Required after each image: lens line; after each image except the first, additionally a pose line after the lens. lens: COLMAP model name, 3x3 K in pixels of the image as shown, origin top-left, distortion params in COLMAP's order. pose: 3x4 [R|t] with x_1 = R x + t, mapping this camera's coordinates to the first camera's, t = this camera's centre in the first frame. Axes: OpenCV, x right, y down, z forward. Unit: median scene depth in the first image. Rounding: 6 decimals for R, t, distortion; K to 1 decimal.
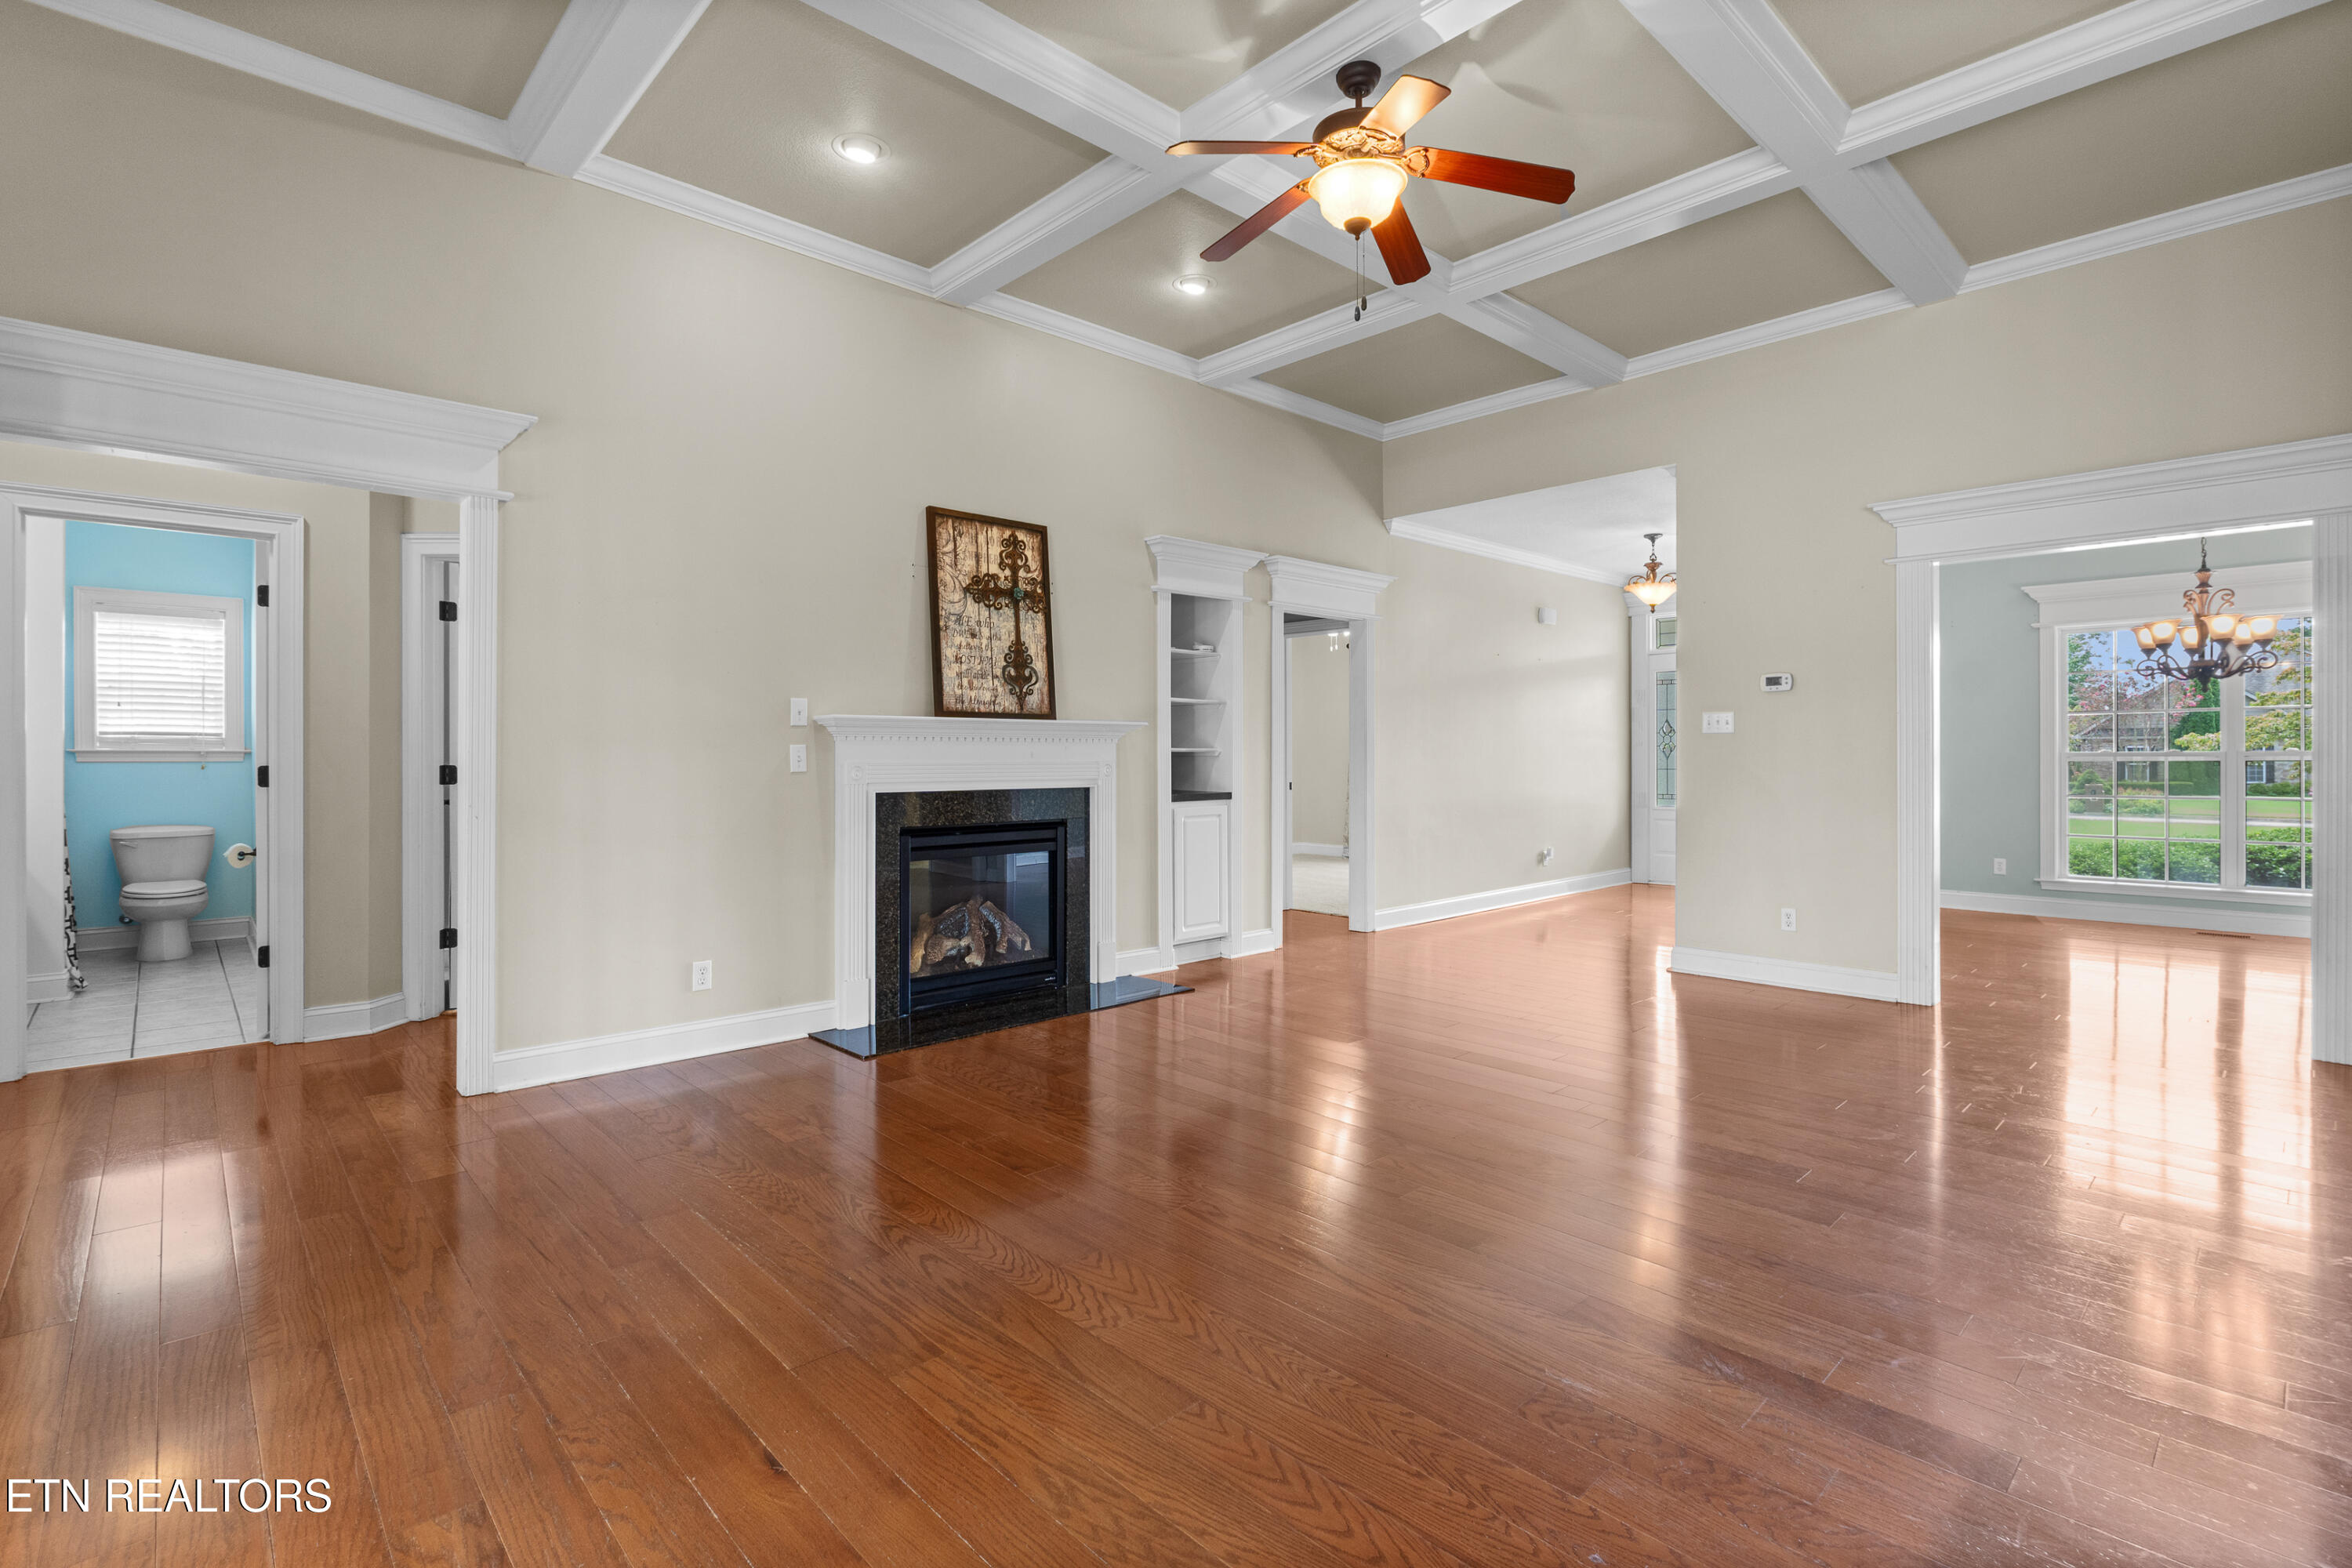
lens RADIAL K [[1096.8, 0, 1173.2], [0, 1096.8, 763.0], [0, 0, 1]] dist [0.002034, -0.001340]
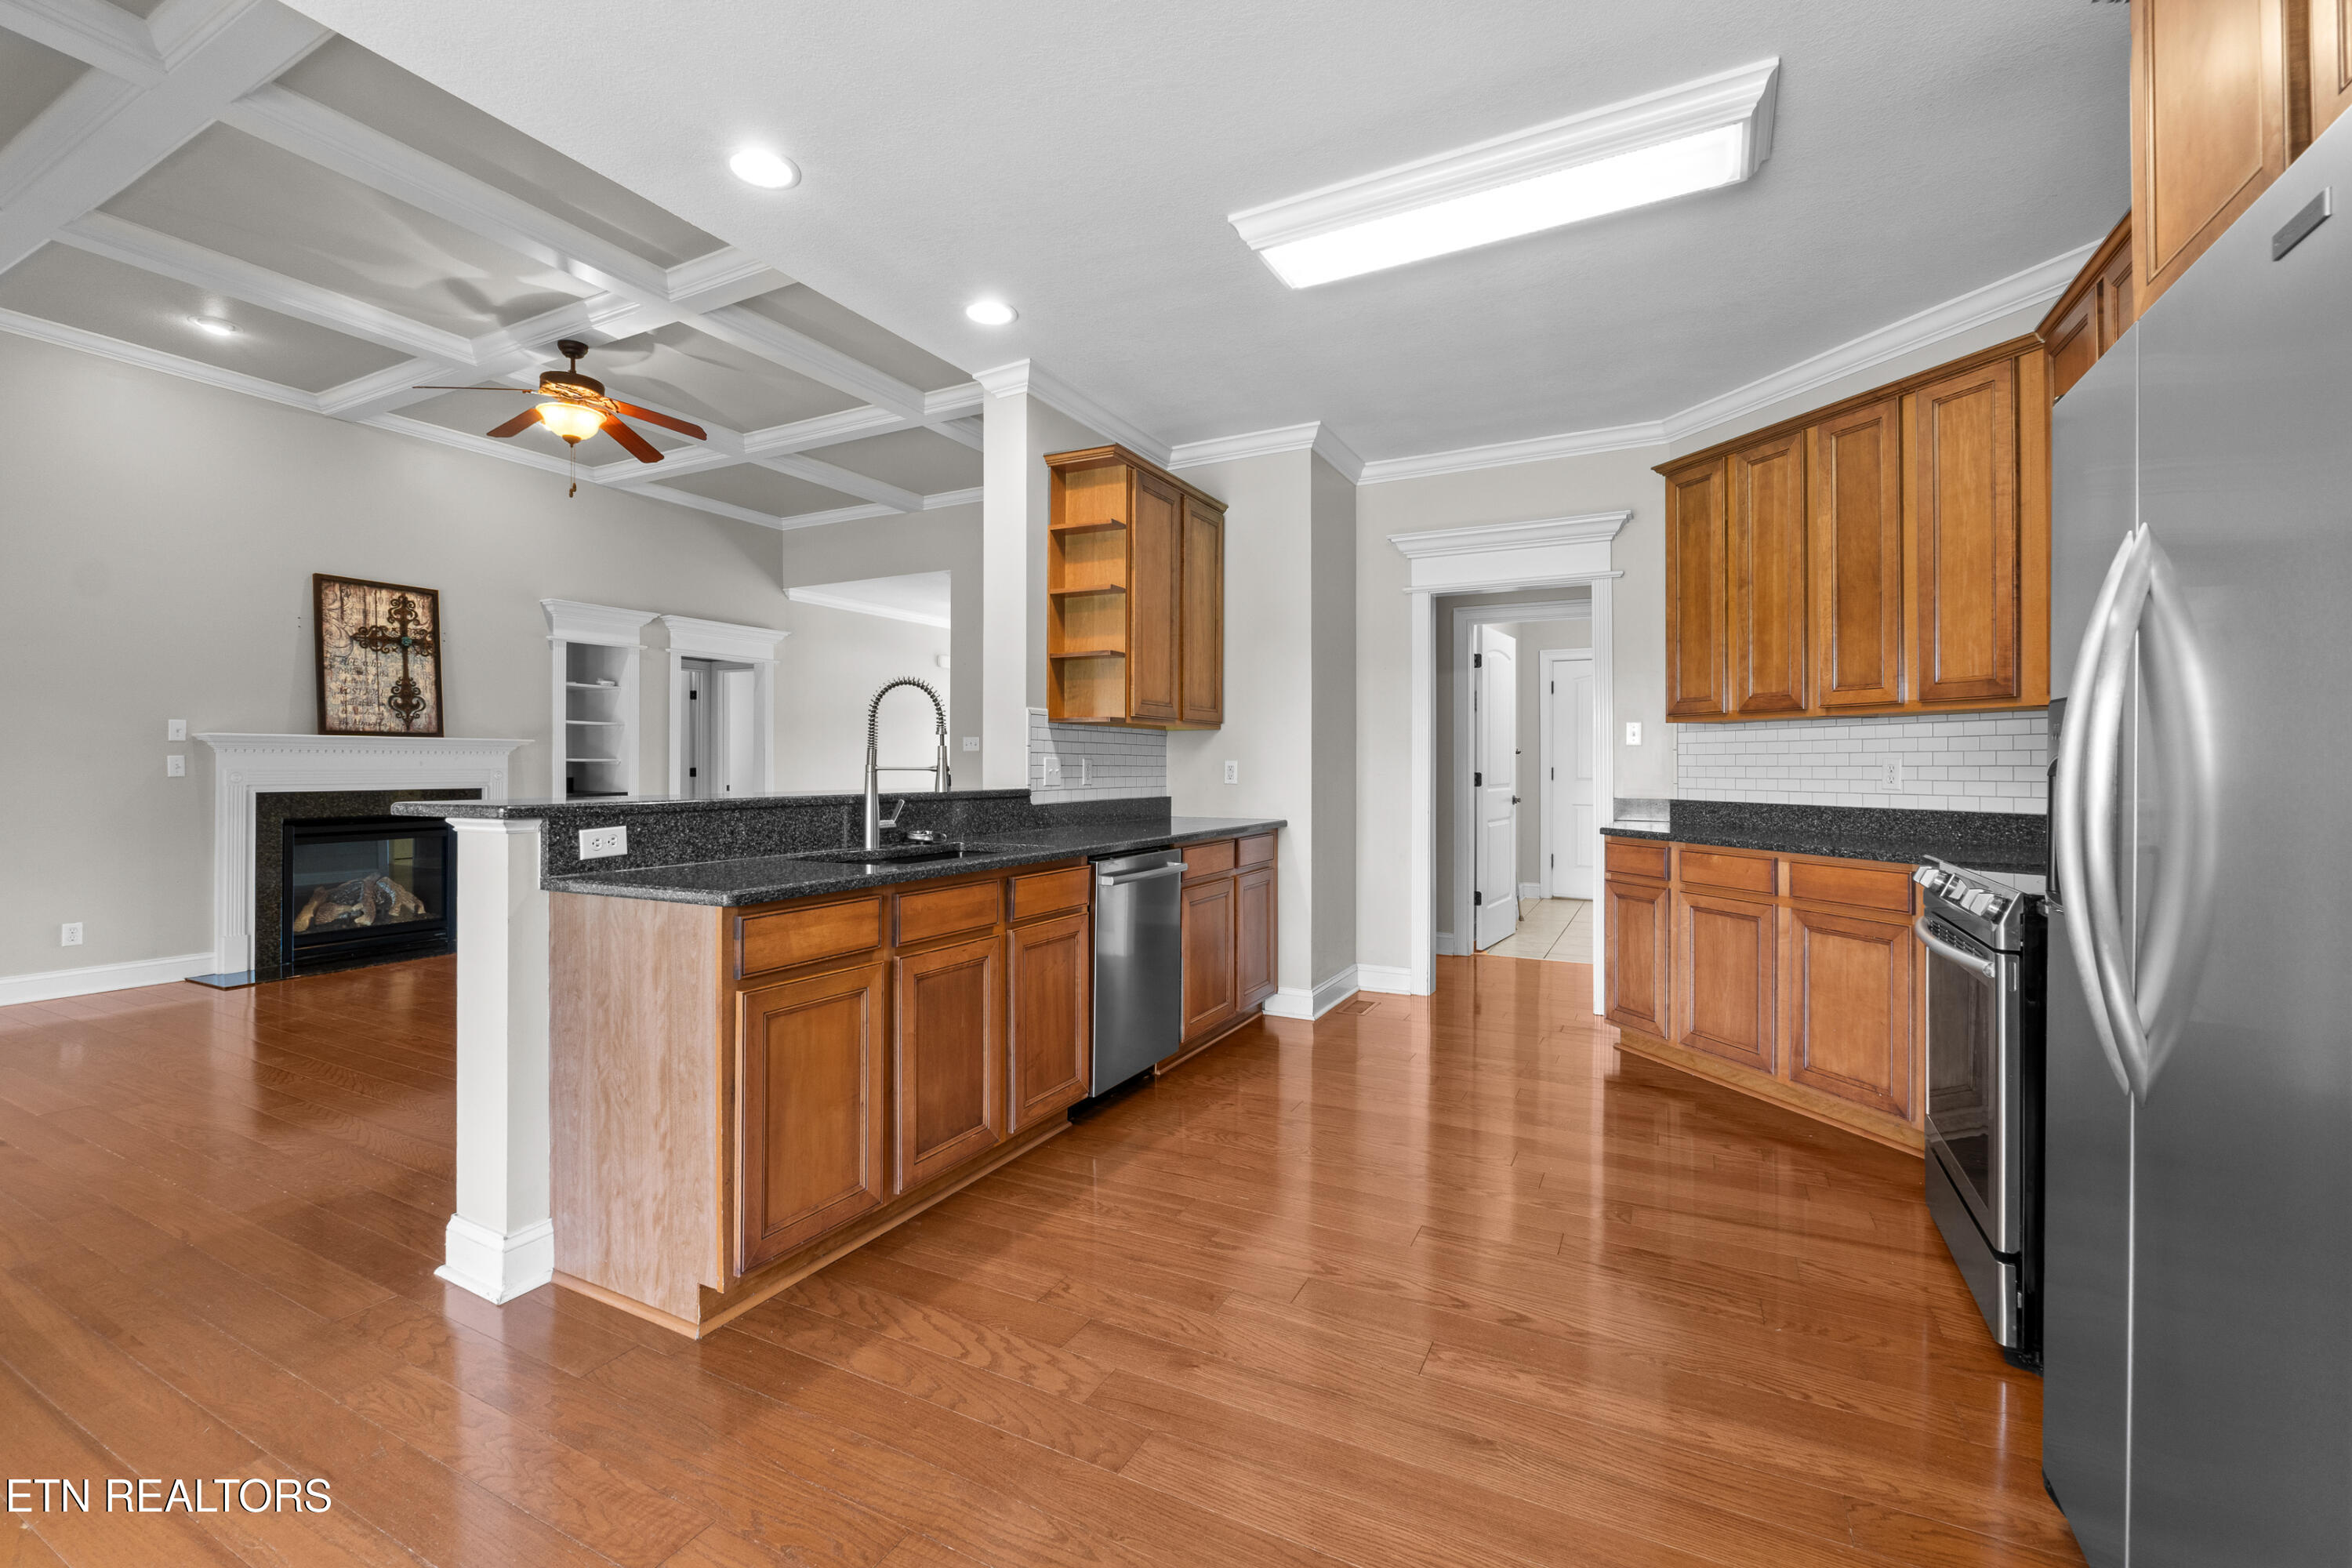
lens RADIAL K [[999.9, 0, 1167.8], [0, 999.9, 765.2], [0, 0, 1]] dist [-0.007861, 0.001866]
pose [[0.944330, 0.003698, 0.328978, 0.333656], [-0.001884, 0.999981, -0.005834, -0.000262], [-0.328993, 0.004889, 0.944320, -0.435552]]
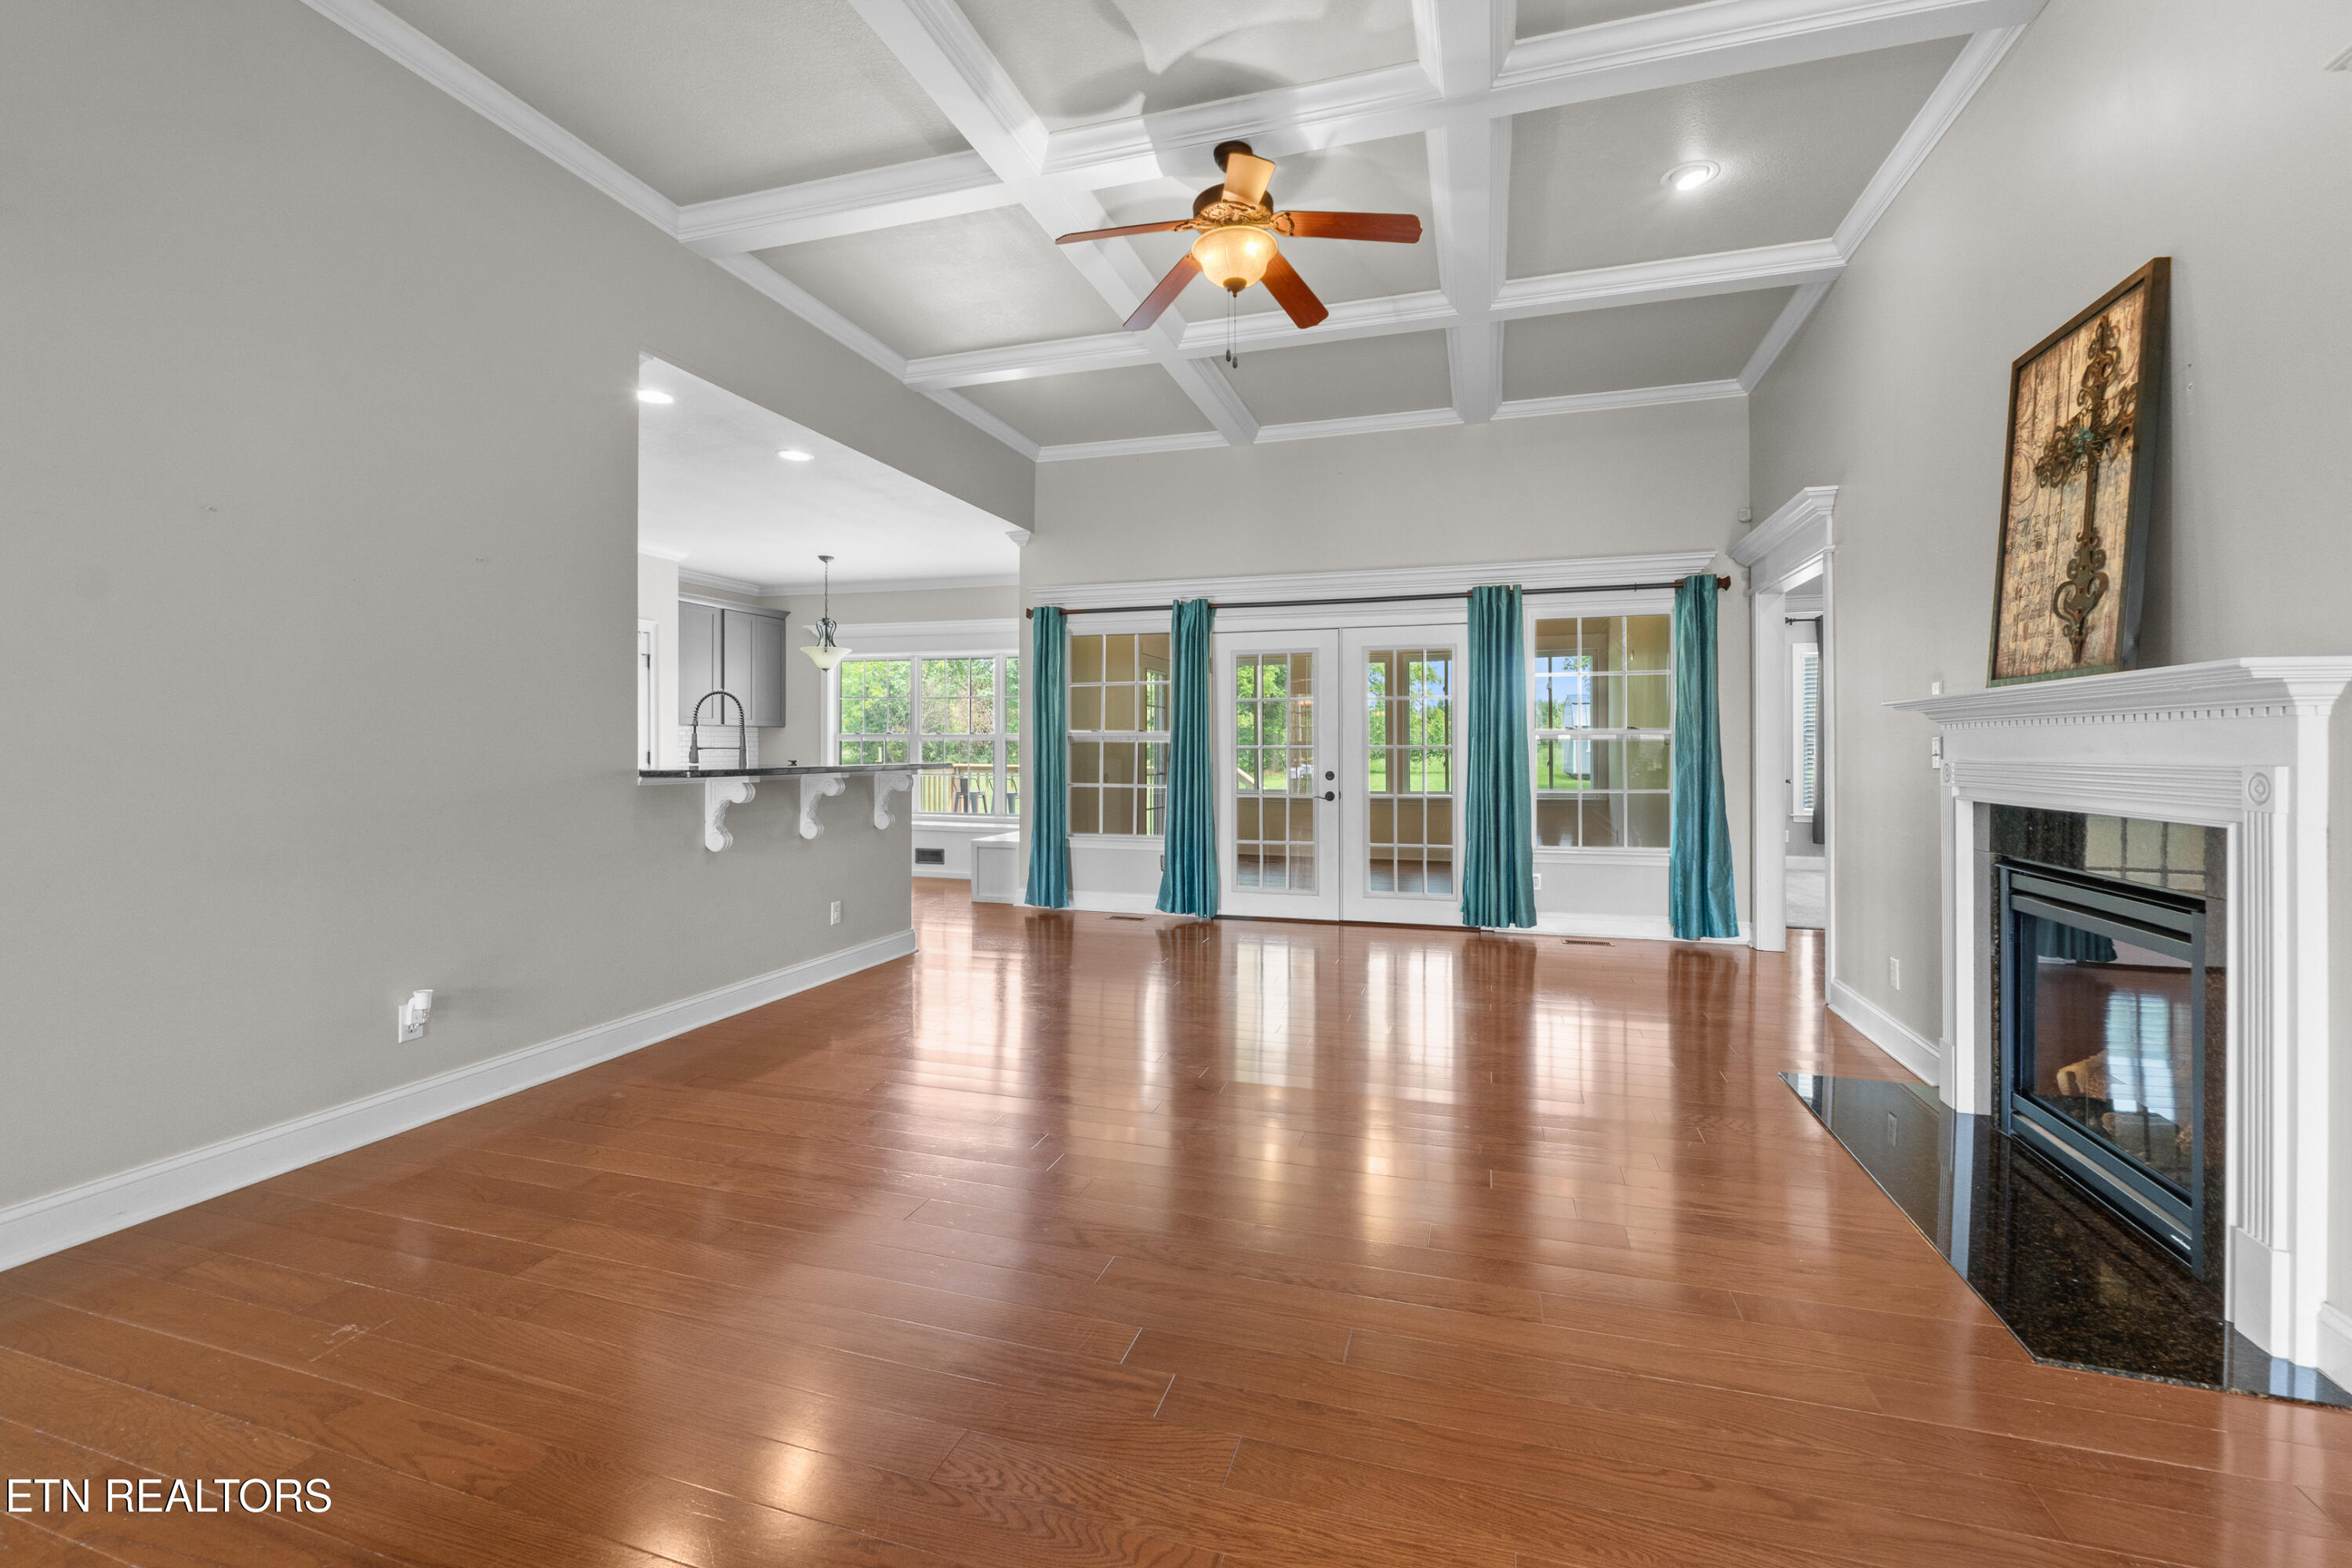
lens RADIAL K [[999.9, 0, 1172.0], [0, 999.9, 749.7], [0, 0, 1]] dist [-0.007861, 0.001866]
pose [[-0.868323, 0.005057, -0.495973, 0.477320], [0.003015, 0.999983, 0.004919, -0.010354], [0.495989, 0.002776, -0.868324, 1.208232]]
